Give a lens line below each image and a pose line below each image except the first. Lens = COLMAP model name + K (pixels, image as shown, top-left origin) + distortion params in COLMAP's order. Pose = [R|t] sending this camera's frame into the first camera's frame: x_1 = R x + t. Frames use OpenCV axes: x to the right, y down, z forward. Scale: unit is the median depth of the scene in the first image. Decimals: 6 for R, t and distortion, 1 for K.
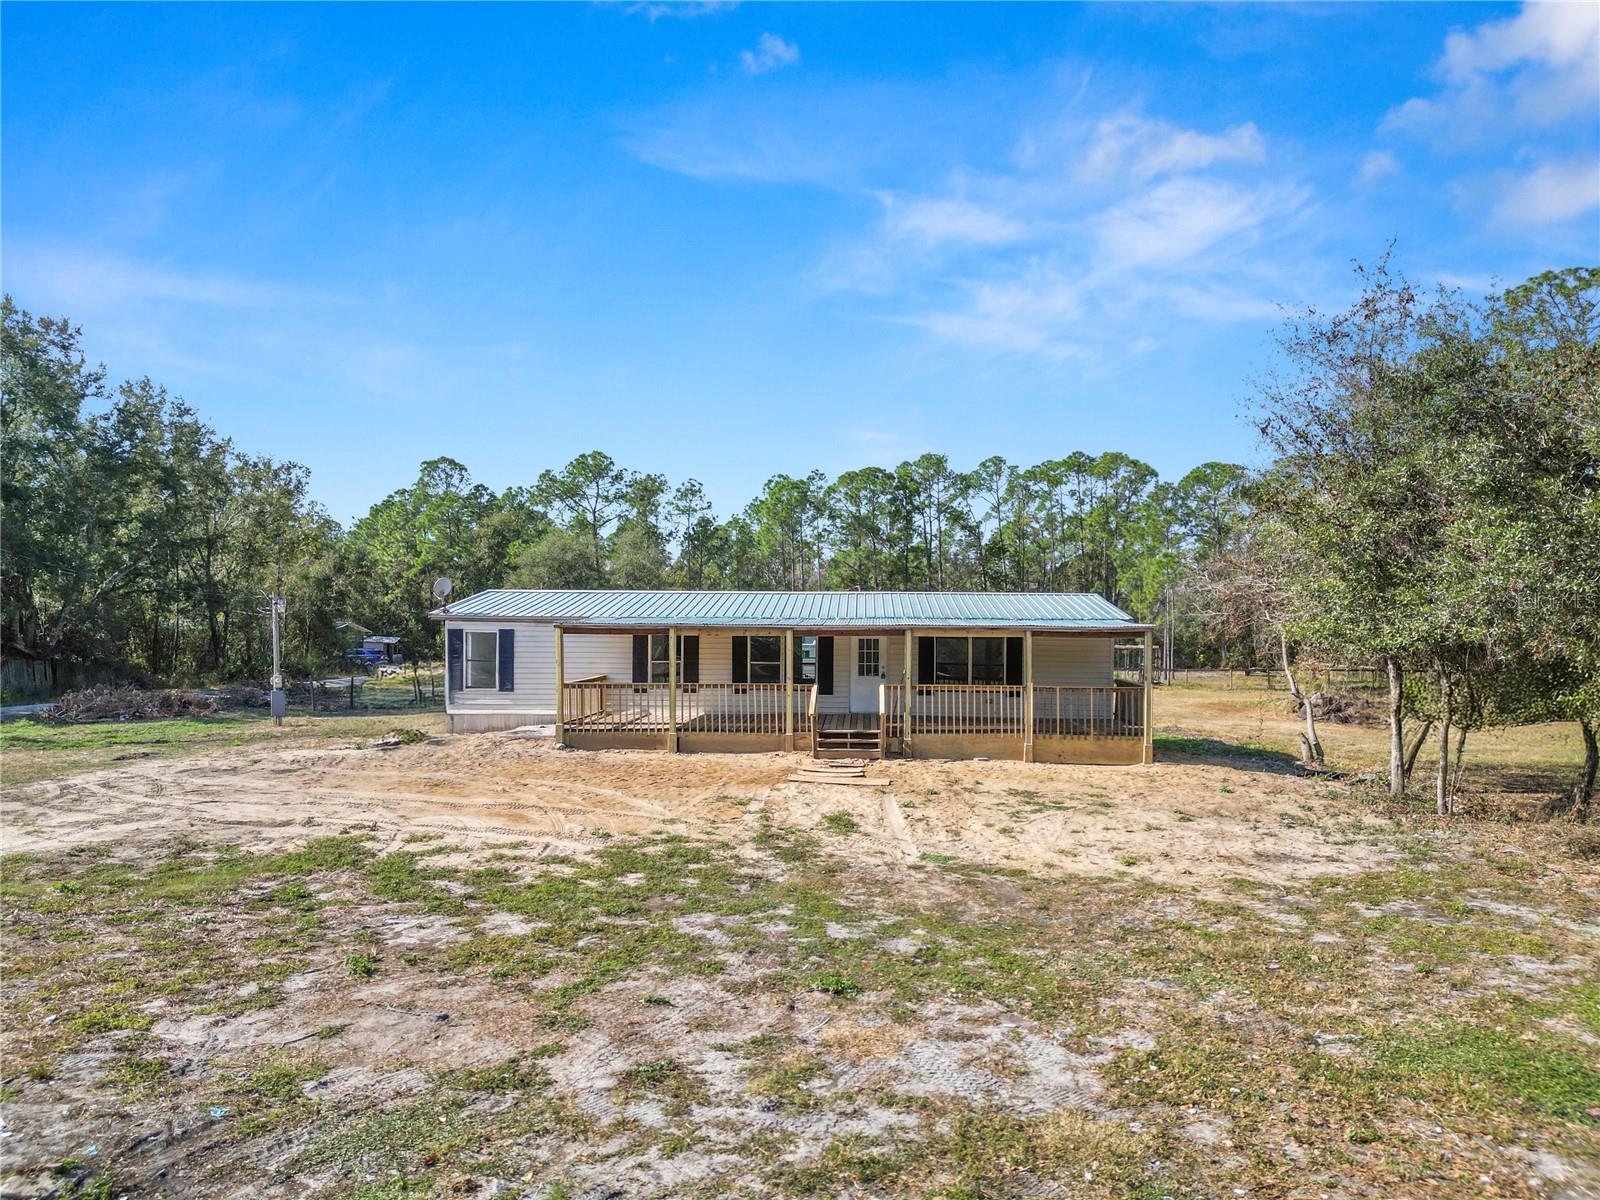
lens RADIAL K [[1116.7, 0, 800.0], [0, 1116.7, 600.0], [0, 0, 1]] dist [0.094335, -0.107554]
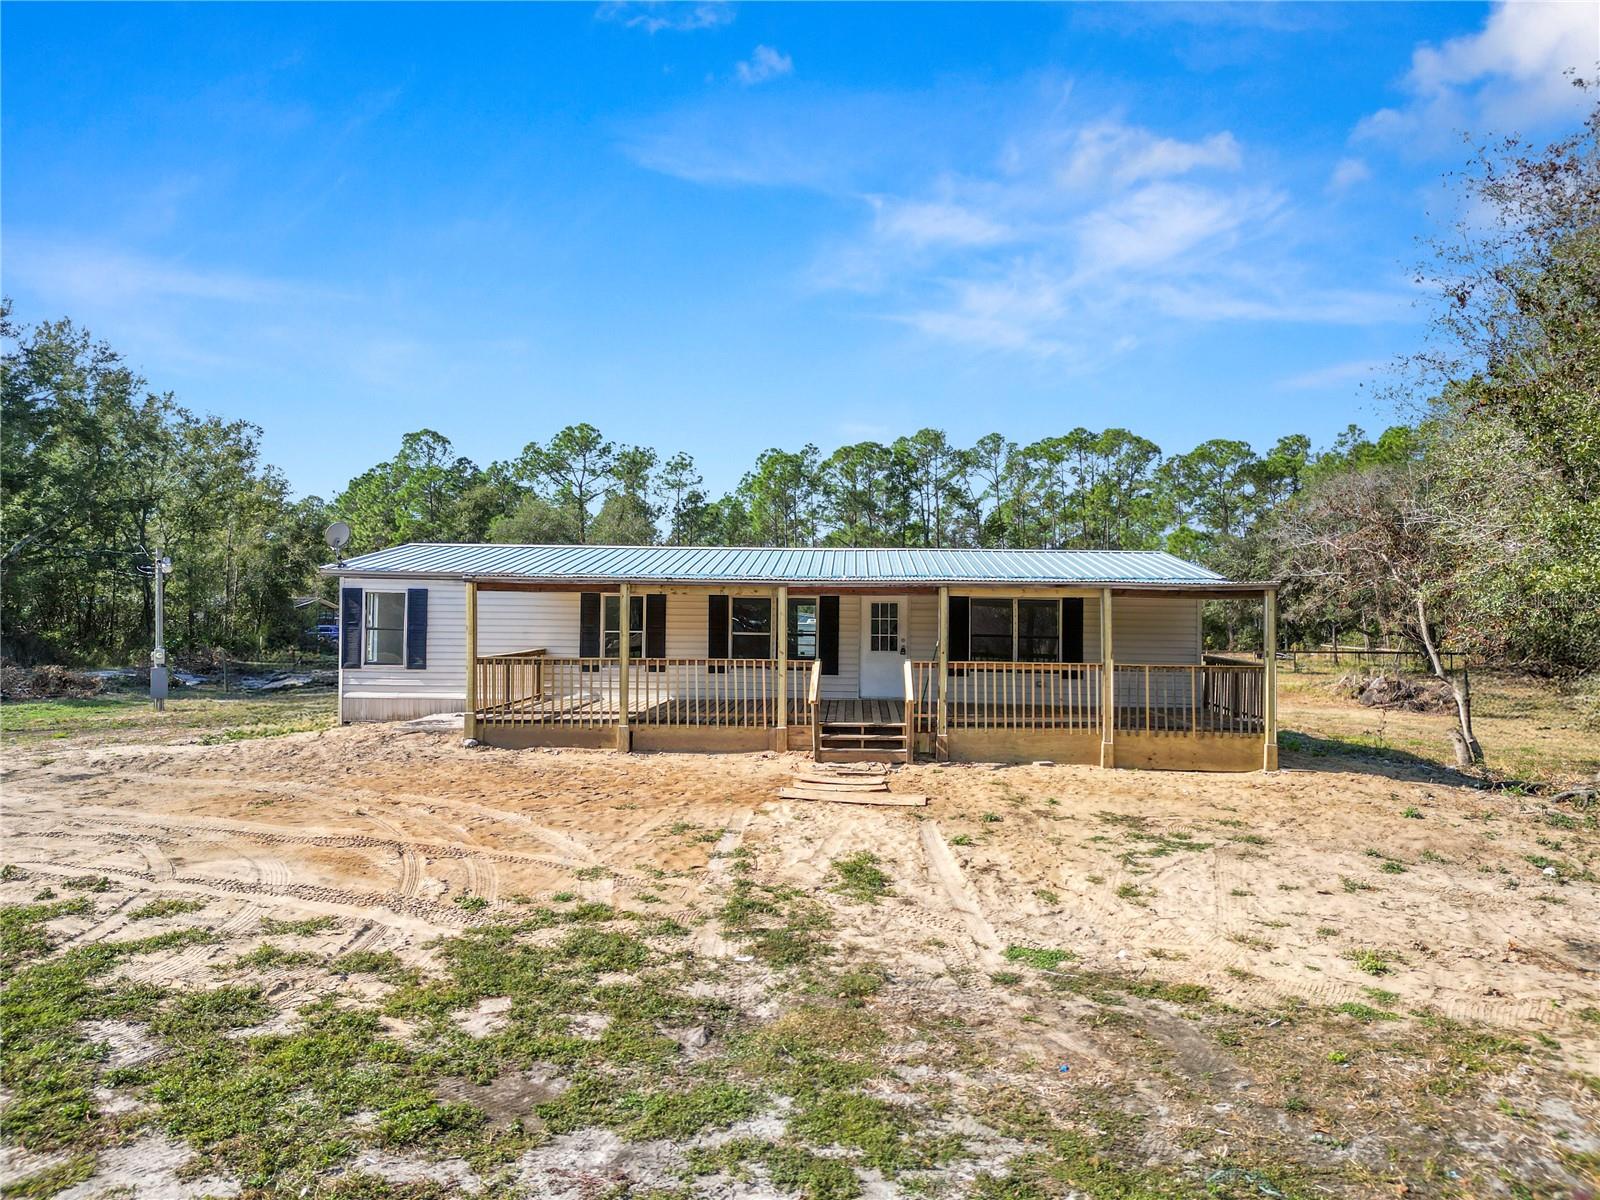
lens RADIAL K [[1104.0, 0, 801.7], [0, 1104.0, 584.7], [0, 0, 1]] dist [0.093877, -0.112796]
pose [[0.999957, 0.004928, 0.007876, -0.002177], [-0.004941, 0.999986, 0.001636, 0.020745], [-0.007868, -0.001675, 0.999968, 0.229416]]
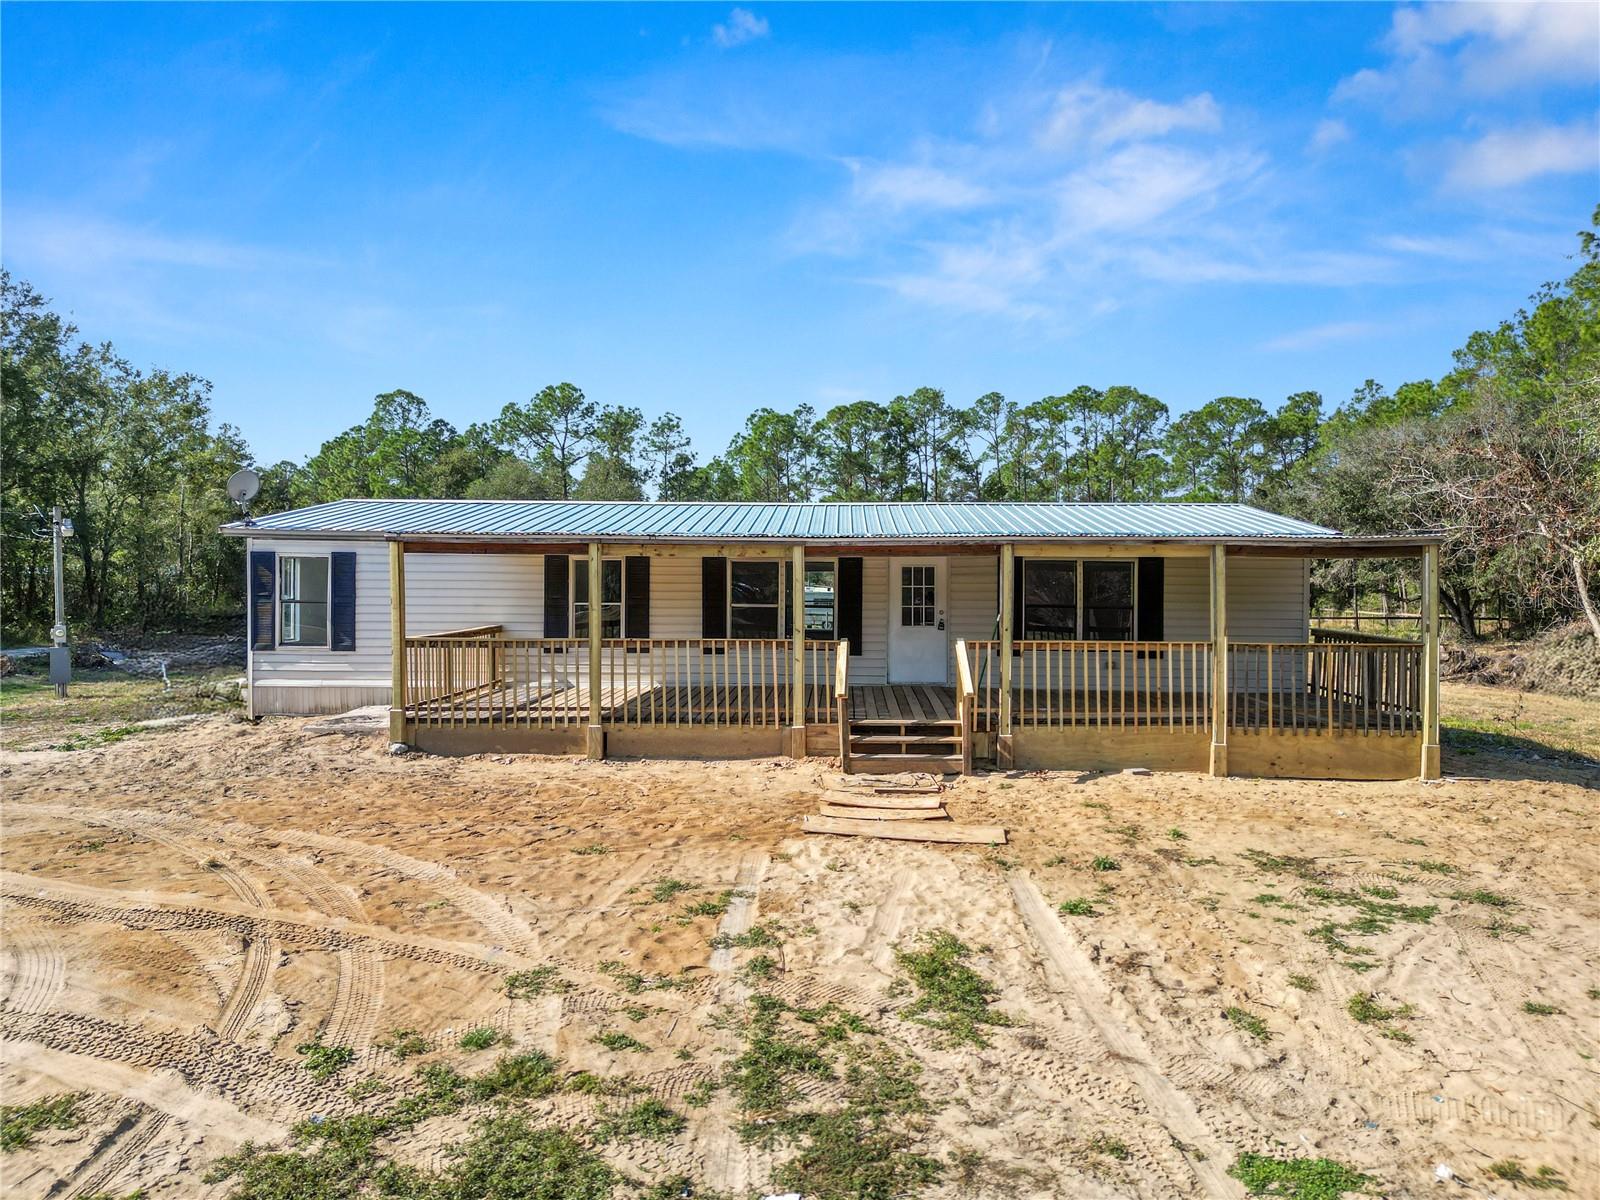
lens RADIAL K [[1116.7, 0, 800.0], [0, 1116.7, 600.0], [0, 0, 1]] dist [0.094335, -0.107554]
pose [[0.999886, -0.001369, 0.015017, -0.014587], [0.000700, 0.999012, 0.044445, 0.024878], [-0.015063, -0.044430, 0.998899, 0.363335]]
